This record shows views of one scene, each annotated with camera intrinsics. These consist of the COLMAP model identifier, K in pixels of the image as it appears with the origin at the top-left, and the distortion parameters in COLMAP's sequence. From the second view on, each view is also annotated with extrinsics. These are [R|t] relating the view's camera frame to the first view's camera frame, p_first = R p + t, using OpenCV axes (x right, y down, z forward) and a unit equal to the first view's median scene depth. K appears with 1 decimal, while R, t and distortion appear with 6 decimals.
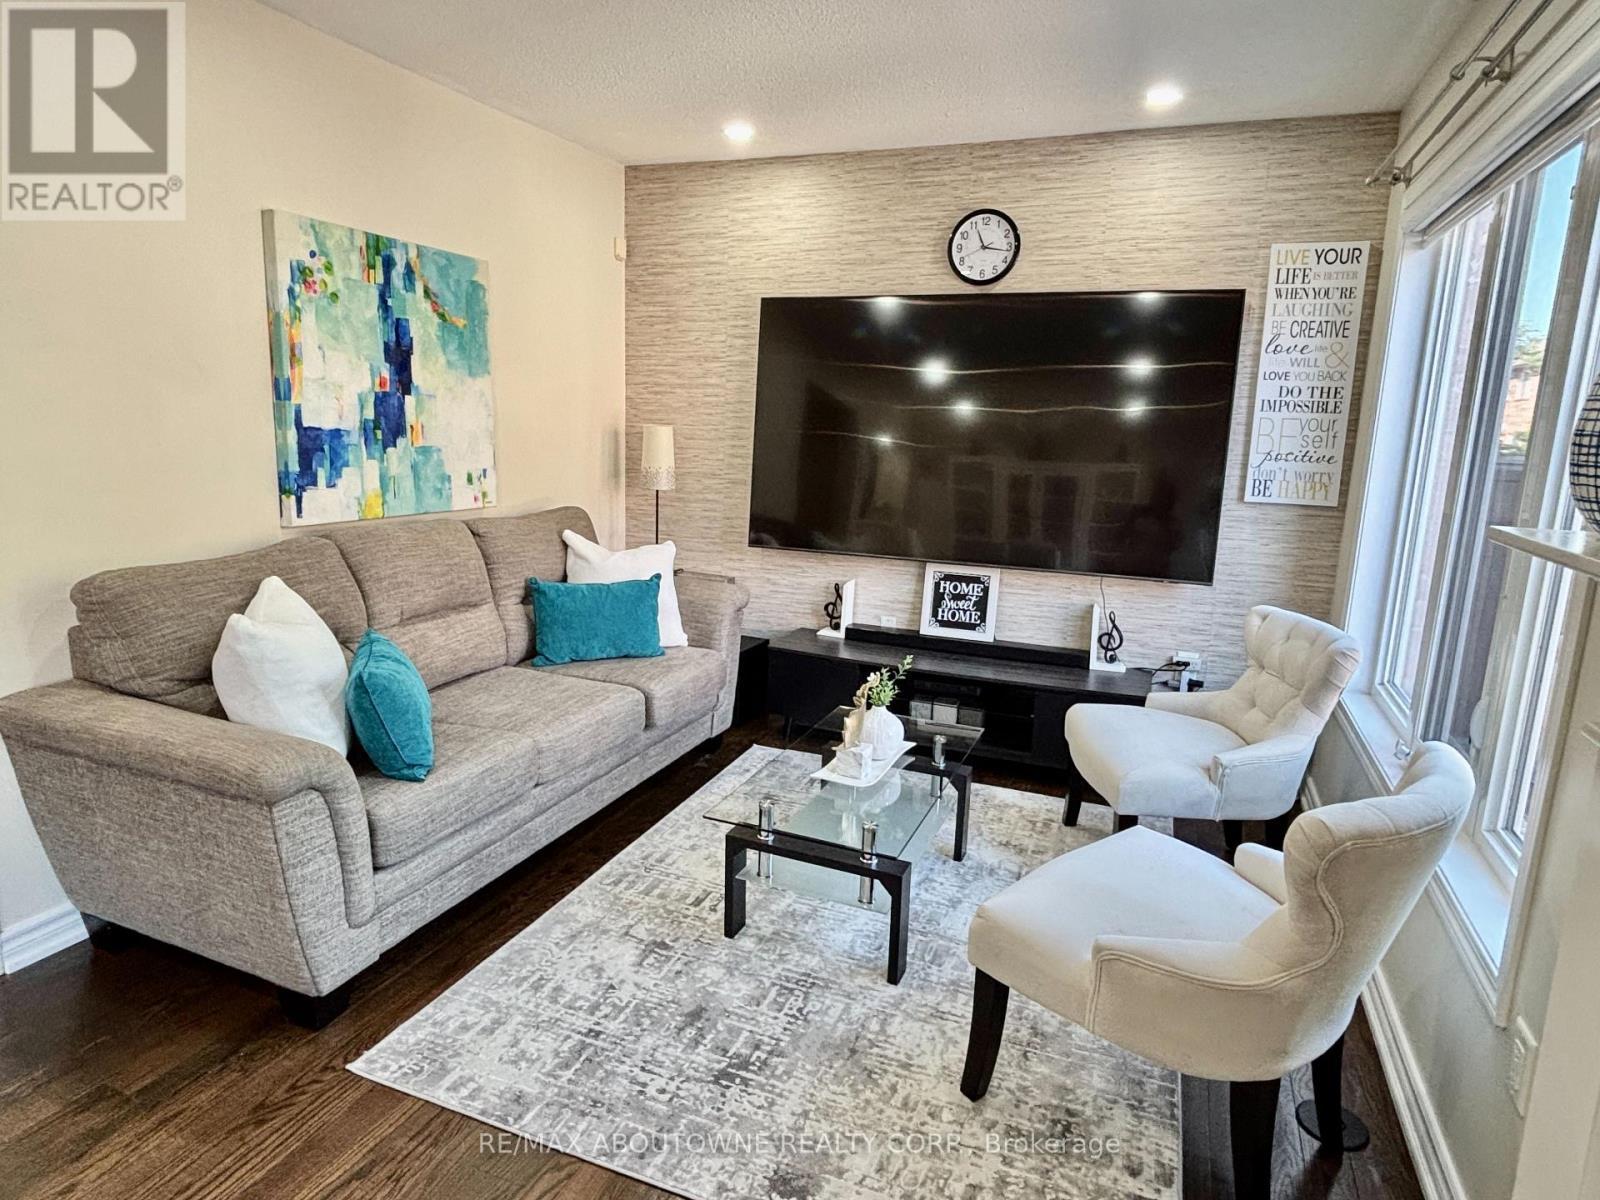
lens RADIAL K [[941.7, 0, 798.3], [0, 941.7, 598.7], [0, 0, 1]] dist [-0.003161, -0.003835]
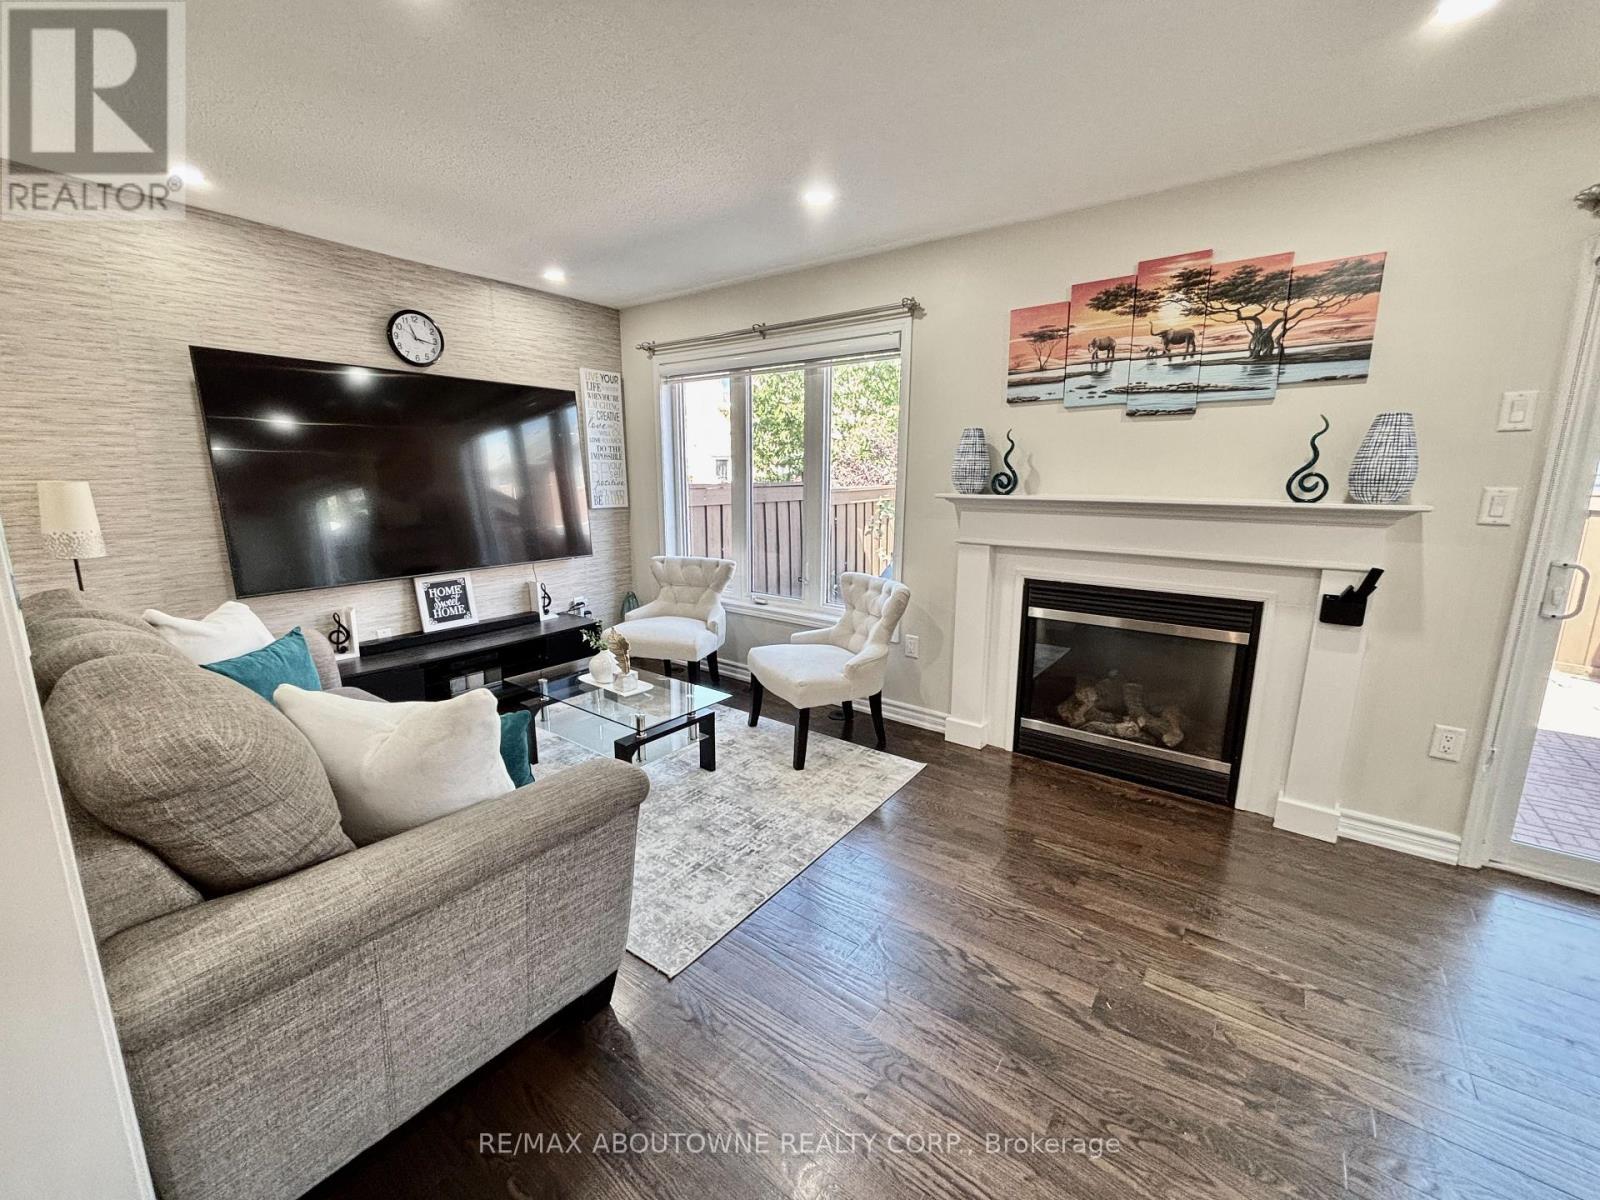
lens RADIAL K [[643.5, 0, 813.7], [0, 643.5, 590.6], [0, 0, 1]] dist [-0.000399, 0.002012]
pose [[0.237940, -0.206261, 0.949126, -0.982628], [0.182960, 0.969216, 0.164760, -0.114332], [-0.953892, 0.134449, 0.268352, 0.410740]]
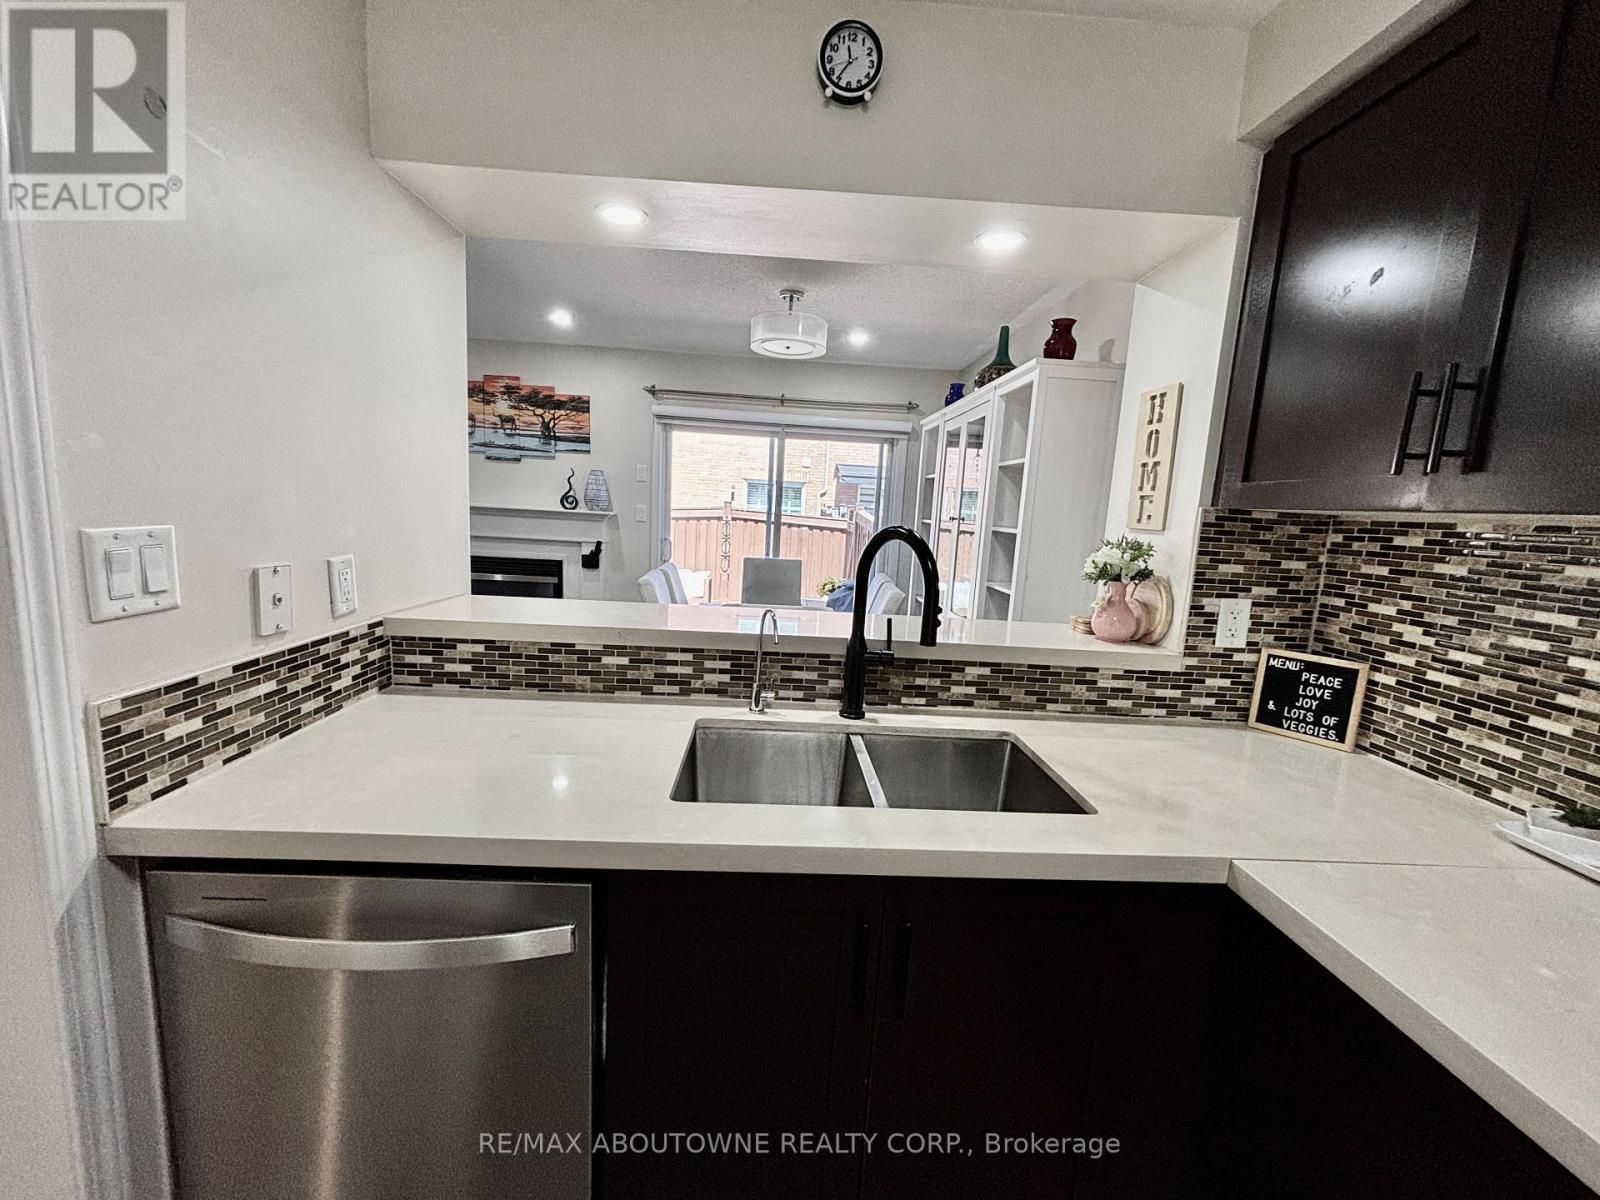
lens RADIAL K [[643.5, 0, 794.0], [0, 643.5, 604.9], [0, 0, 1]] dist [-0.000399, 0.002012]
pose [[-0.395764, -0.193449, 0.897747, -2.103890], [0.102907, 0.962064, 0.252673, -0.092483], [-0.912569, 0.192383, -0.360843, 0.044913]]
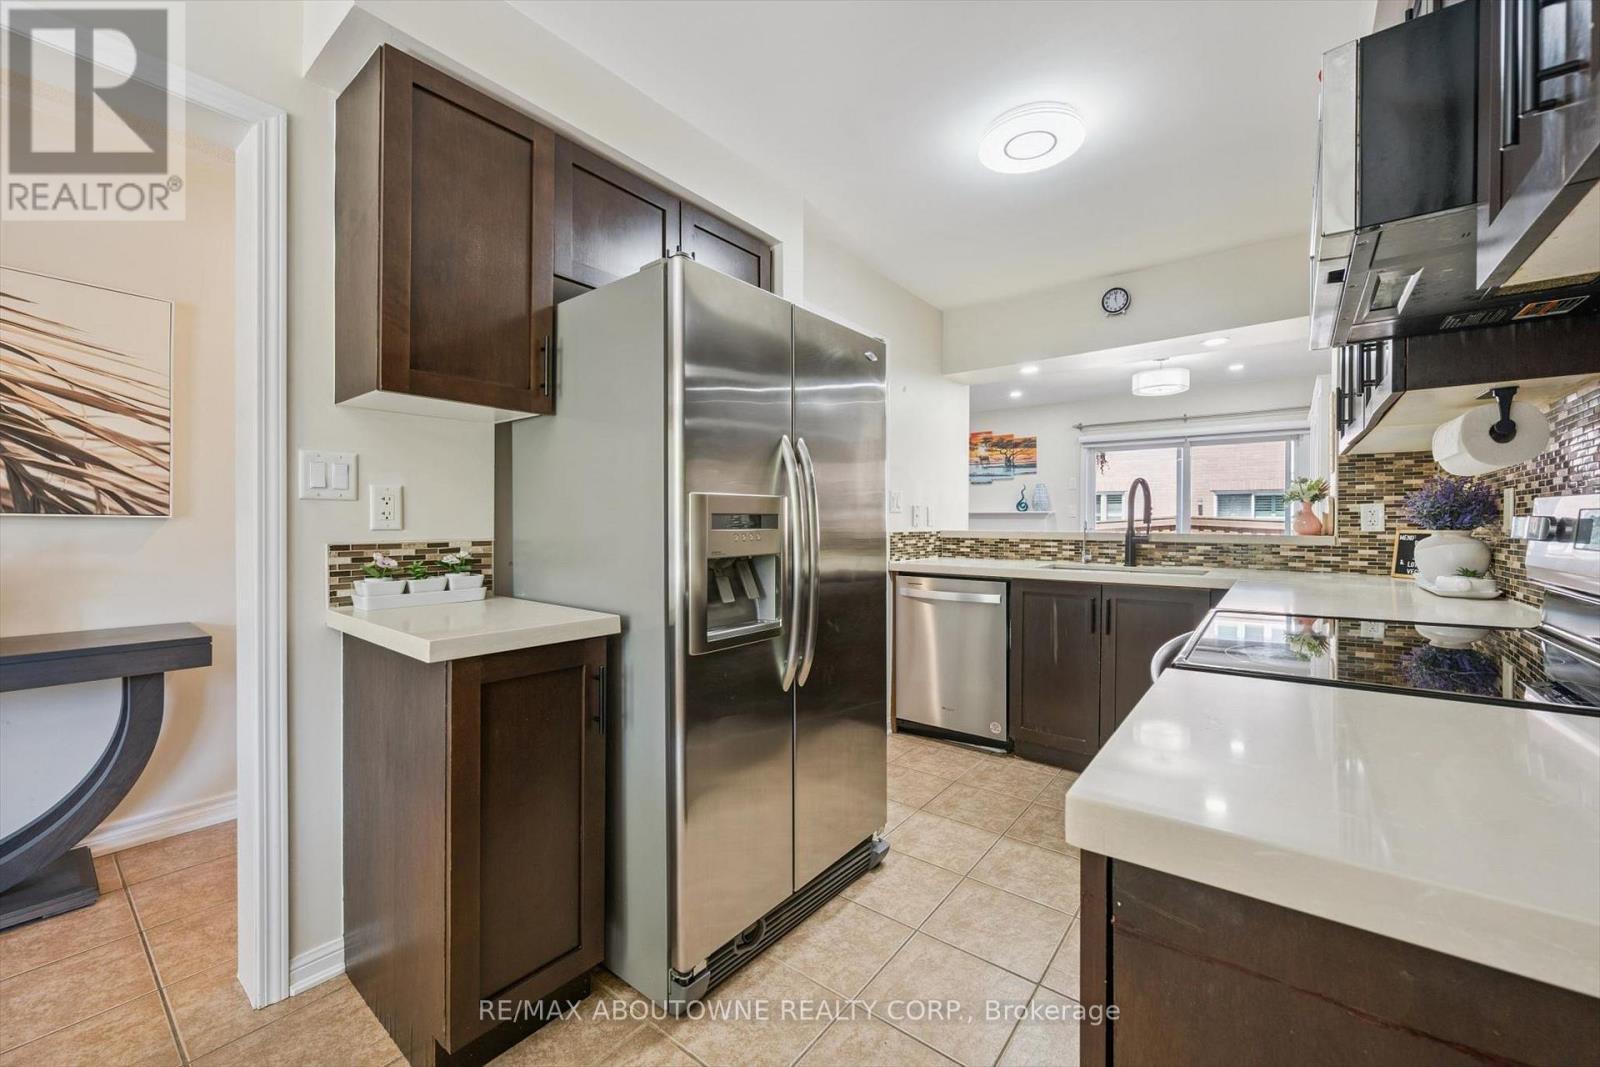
lens RADIAL K [[637.5, 0, 811.7], [0, 637.5, 524.8], [0, 0, 1]] dist [0.002400, 0.000993]
pose [[0.264451, -0.032449, 0.963853, -3.217825], [0.184980, 0.982583, -0.017673, -0.004310], [-0.946493, 0.182967, 0.265847, 0.056234]]
